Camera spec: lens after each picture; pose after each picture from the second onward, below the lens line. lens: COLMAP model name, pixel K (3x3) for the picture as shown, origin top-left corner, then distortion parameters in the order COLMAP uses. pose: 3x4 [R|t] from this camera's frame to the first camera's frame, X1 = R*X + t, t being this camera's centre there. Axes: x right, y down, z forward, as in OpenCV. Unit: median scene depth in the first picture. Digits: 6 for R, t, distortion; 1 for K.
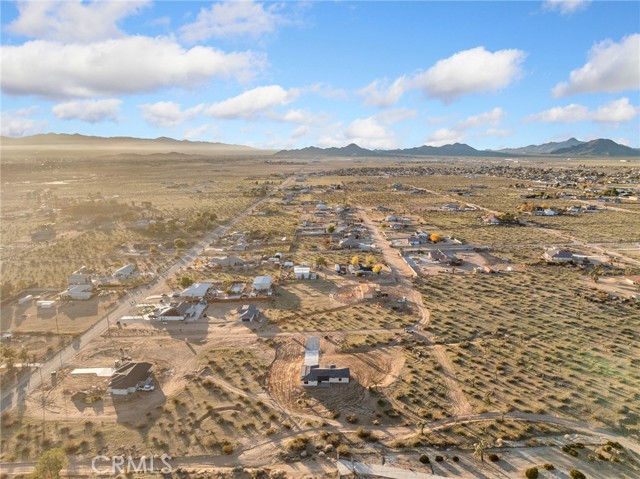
lens RADIAL K [[455.9, 0, 323.1], [0, 455.9, 241.5], [0, 0, 1]] dist [-0.038830, 0.000218]
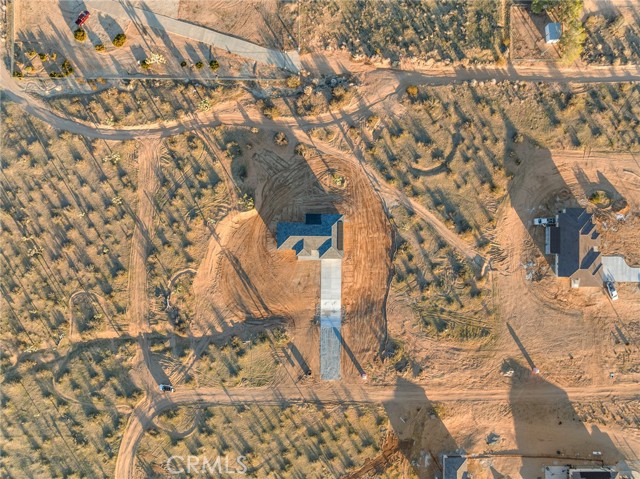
lens RADIAL K [[455.9, 0, 323.1], [0, 455.9, 241.5], [0, 0, 1]] dist [-0.038830, 0.000218]
pose [[-0.999983, -0.001357, -0.005747, -0.012247], [-0.005414, -0.178114, 0.983995, -0.453088], [-0.002359, 0.984009, 0.178103, 0.925680]]
